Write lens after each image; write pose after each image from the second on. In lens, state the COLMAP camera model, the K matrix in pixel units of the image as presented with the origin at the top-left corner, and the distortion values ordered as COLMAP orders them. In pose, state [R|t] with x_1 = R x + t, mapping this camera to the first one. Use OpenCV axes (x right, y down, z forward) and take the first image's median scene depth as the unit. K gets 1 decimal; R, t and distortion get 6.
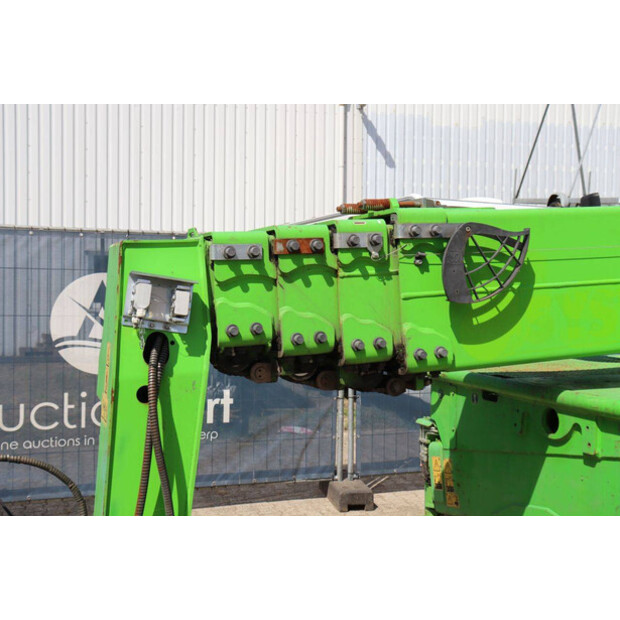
lens RADIAL K [[746.5, 0, 321.5], [0, 746.5, 309.7], [0, 0, 1]] dist [-0.006376, -0.007611]
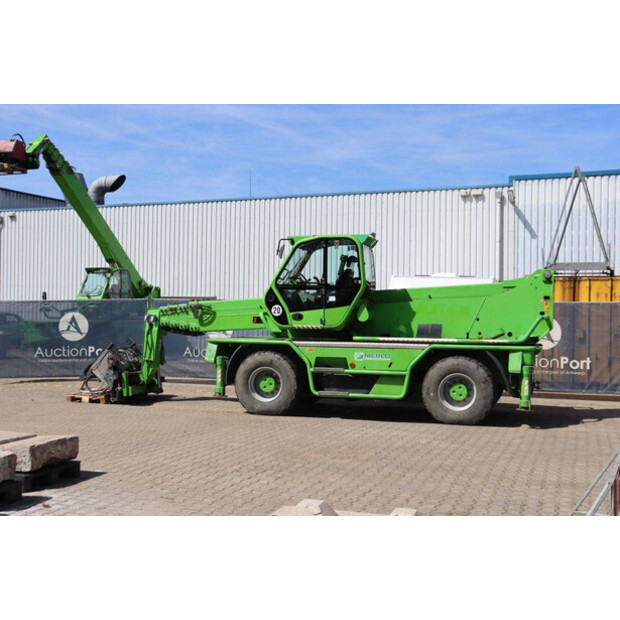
lens RADIAL K [[666.0, 0, 370.1], [0, 666.0, 309.1], [0, 0, 1]] dist [0.006912, -0.001223]
pose [[0.860489, -0.002577, -0.509462, 3.742261], [-0.019392, 0.999097, -0.037806, 0.079049], [0.509099, 0.042412, 0.859662, -2.547726]]
